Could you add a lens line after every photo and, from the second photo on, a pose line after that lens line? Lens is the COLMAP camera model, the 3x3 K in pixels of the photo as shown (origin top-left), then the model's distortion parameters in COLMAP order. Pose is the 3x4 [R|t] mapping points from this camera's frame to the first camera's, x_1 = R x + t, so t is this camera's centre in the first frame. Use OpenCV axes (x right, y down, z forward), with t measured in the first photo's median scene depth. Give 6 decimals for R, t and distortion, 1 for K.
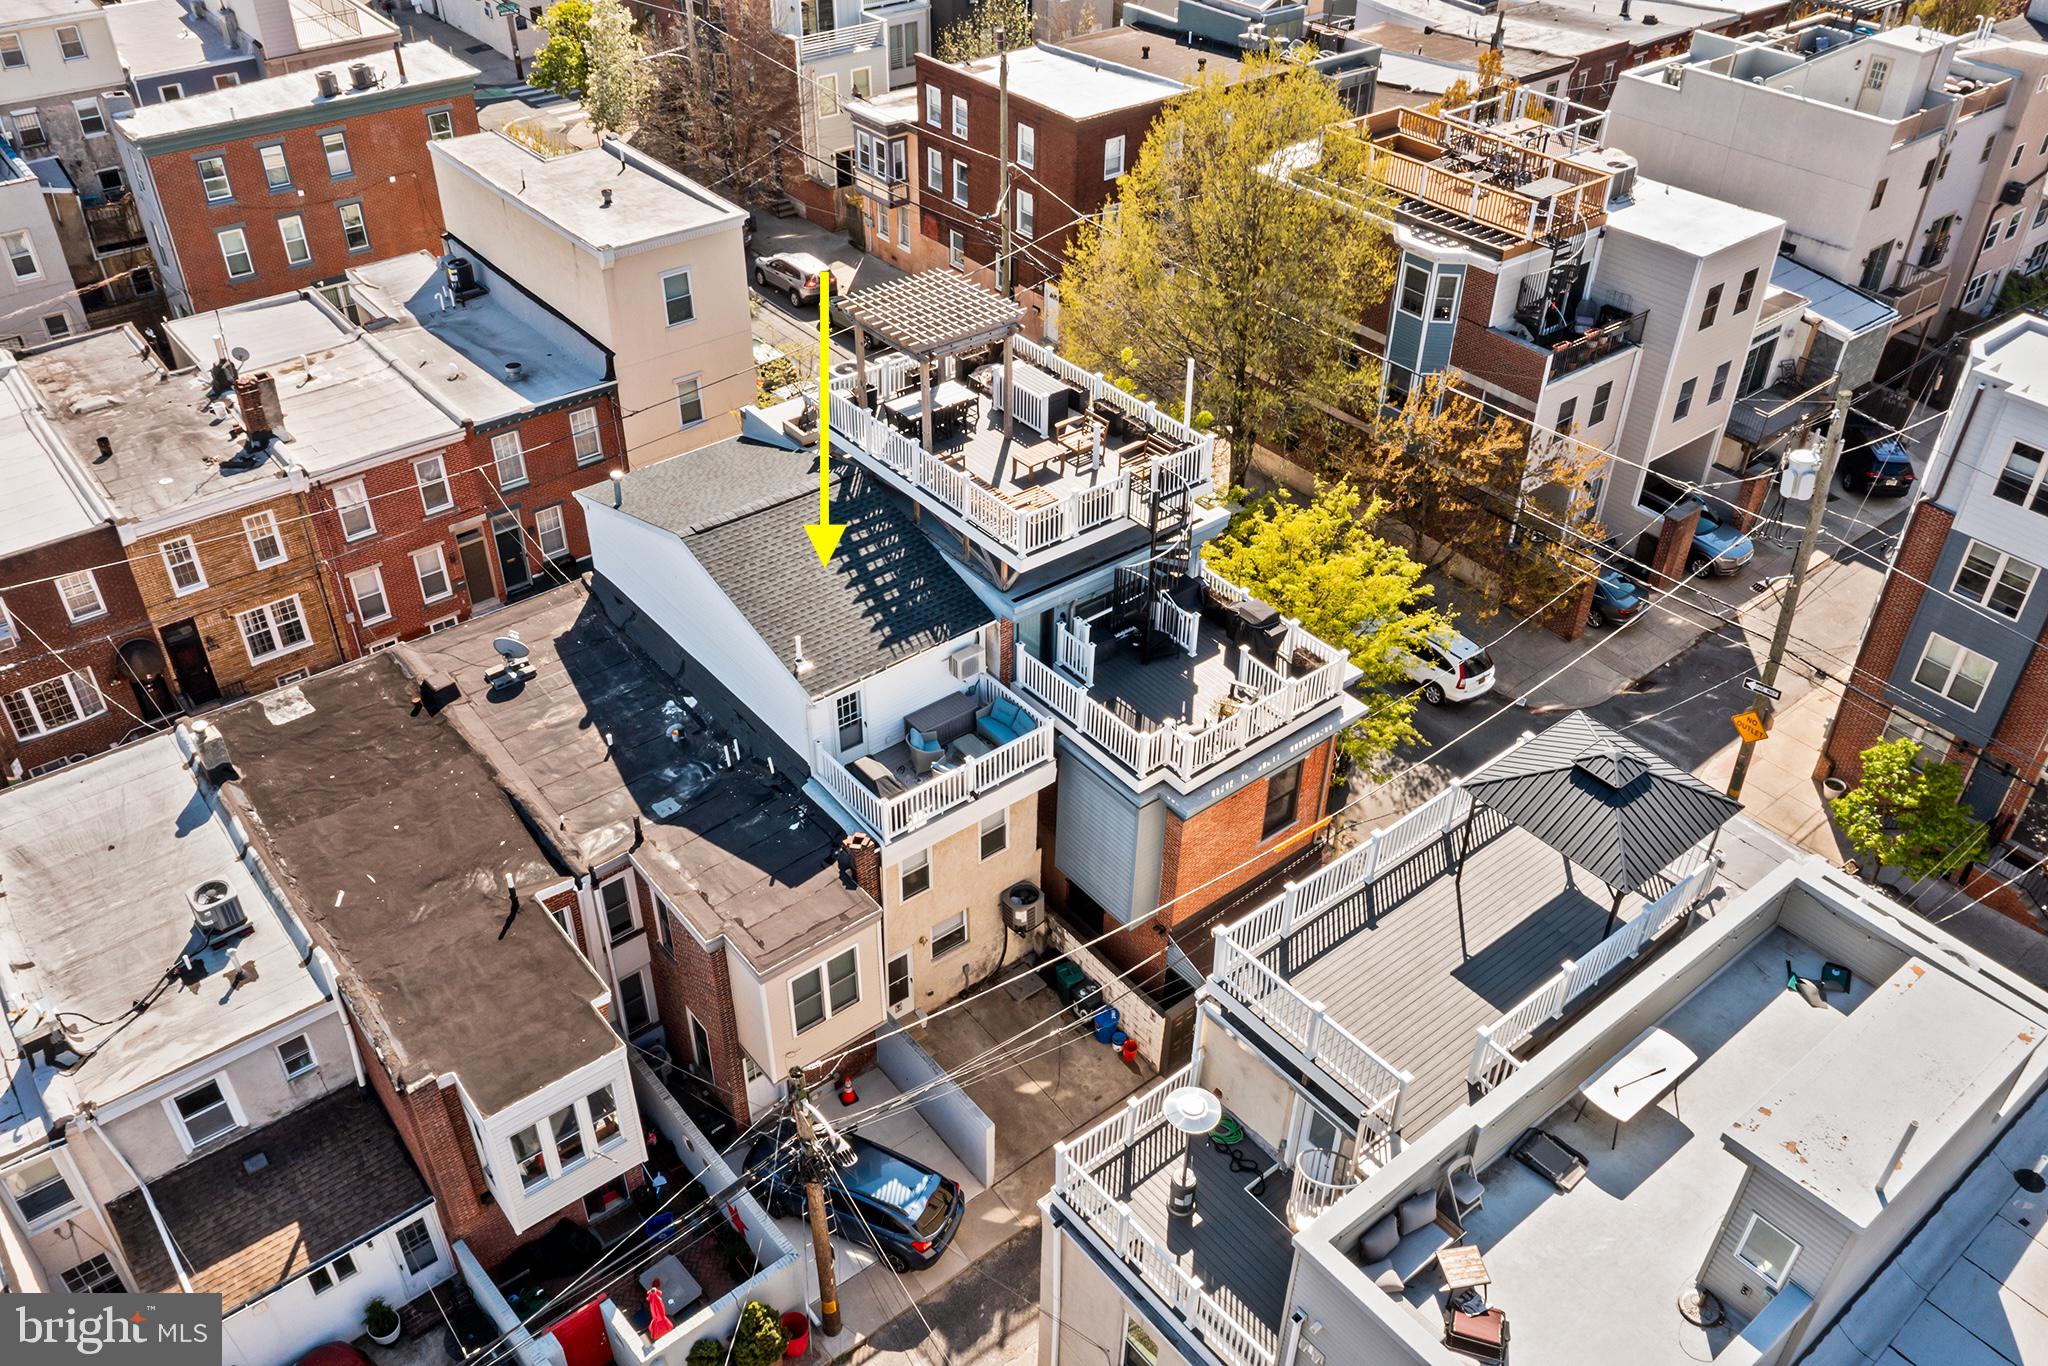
lens RADIAL K [[1583.6, 0, 1036.3], [0, 1583.6, 662.1], [0, 0, 1]] dist [-0.008608, -0.007509]
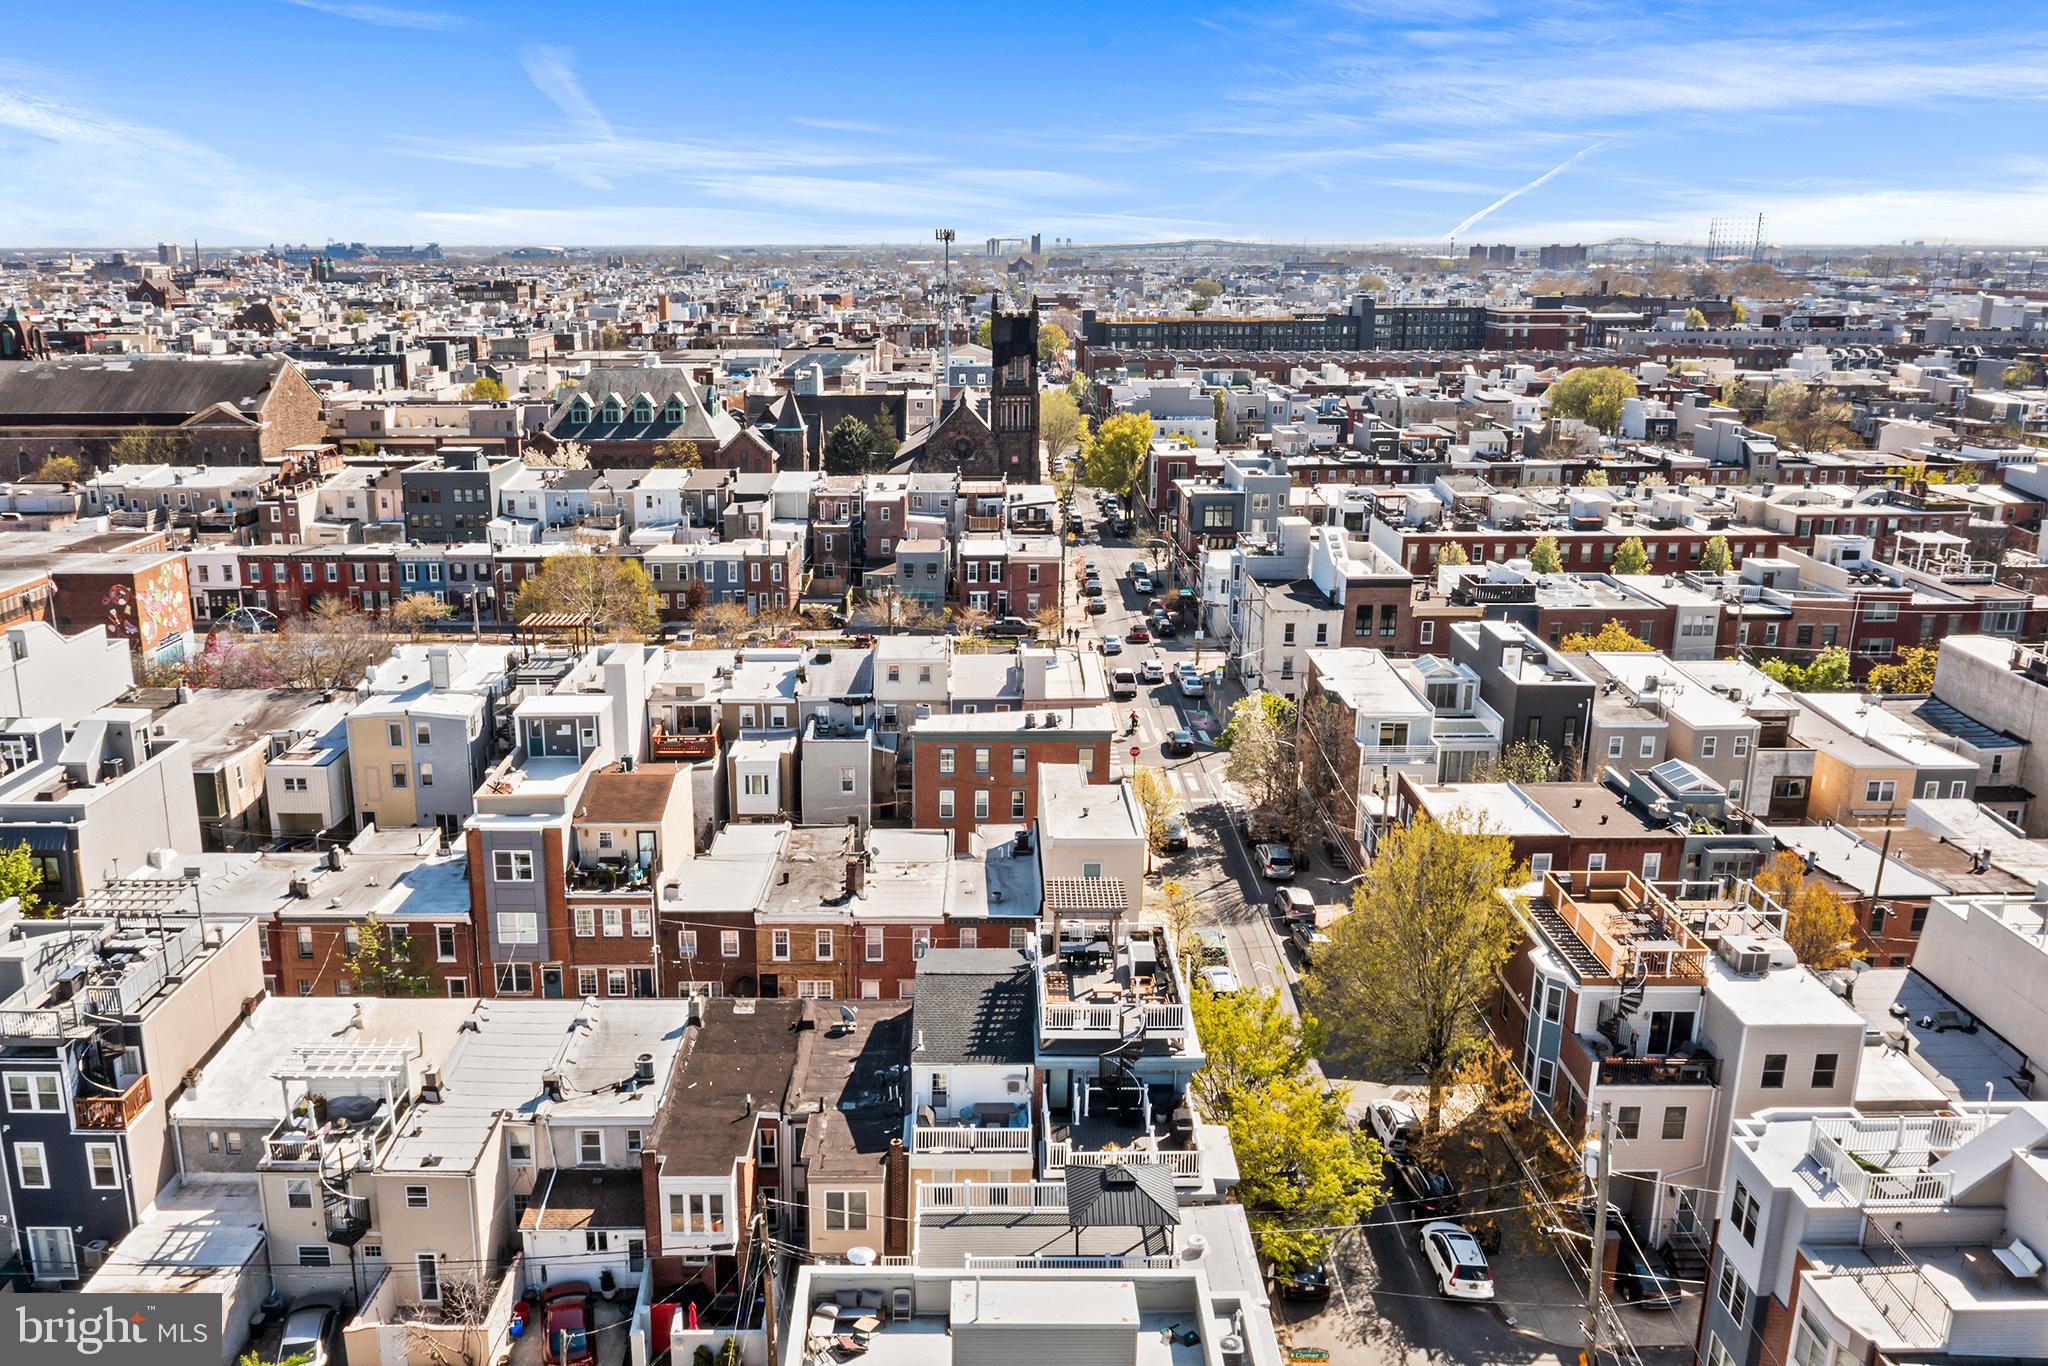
lens RADIAL K [[1583.6, 0, 1009.1], [0, 1583.6, 680.5], [0, 0, 1]] dist [-0.008608, -0.007509]
pose [[0.789279, 0.149825, -0.595475, 0.927478], [-0.363389, 0.895690, -0.256296, 0.050951], [0.494962, 0.418678, 0.761394, -0.522779]]
